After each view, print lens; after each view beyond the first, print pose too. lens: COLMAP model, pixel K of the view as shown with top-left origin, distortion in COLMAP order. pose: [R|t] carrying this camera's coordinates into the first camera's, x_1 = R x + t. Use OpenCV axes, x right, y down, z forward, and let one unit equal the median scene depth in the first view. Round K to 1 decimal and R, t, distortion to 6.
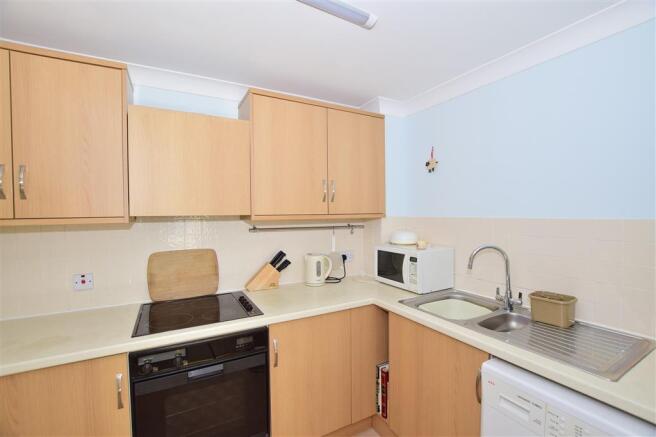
lens RADIAL K [[295.5, 0, 330.2], [0, 295.5, 219.2], [0, 0, 1]] dist [-0.002181, -0.000599]
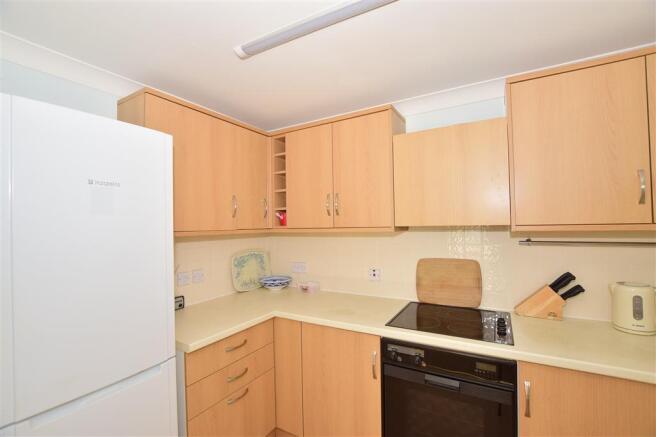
lens RADIAL K [[295.5, 0, 330.6], [0, 295.5, 219.9], [0, 0, 1]] dist [-0.002181, -0.000599]
pose [[0.527495, -0.017165, -0.849385, 0.184475], [-0.006596, 0.999683, -0.024299, -0.003933], [0.849533, 0.018420, 0.527214, 0.108048]]
